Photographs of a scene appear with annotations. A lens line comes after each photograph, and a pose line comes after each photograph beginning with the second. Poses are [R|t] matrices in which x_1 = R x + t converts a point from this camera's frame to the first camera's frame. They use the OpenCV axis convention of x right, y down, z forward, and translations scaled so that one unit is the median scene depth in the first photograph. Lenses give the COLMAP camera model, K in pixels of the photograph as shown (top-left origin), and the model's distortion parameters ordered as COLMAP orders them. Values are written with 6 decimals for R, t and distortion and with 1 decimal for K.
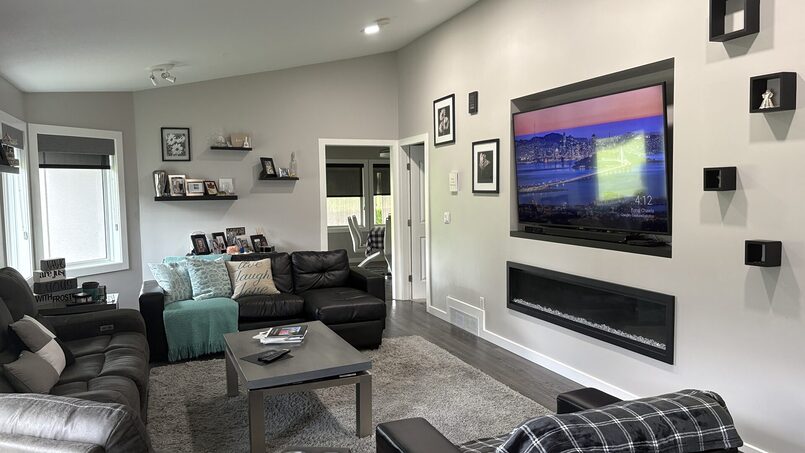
lens RADIAL K [[603.0, 0, 402.5], [0, 603.0, 226.5], [0, 0, 1]] dist [-0.001620, -0.000990]
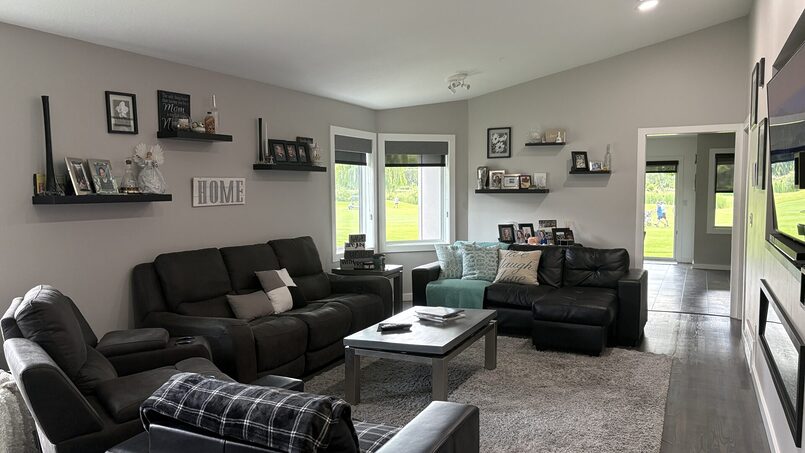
lens RADIAL K [[593.2, 0, 402.5], [0, 593.2, 226.5], [0, 0, 1]] dist [0.006757, 0.000823]
pose [[0.663609, 0.054591, -0.746085, 0.337827], [-0.049433, 0.998354, 0.029081, -0.004671], [0.746445, 0.017583, 0.665215, 0.137776]]
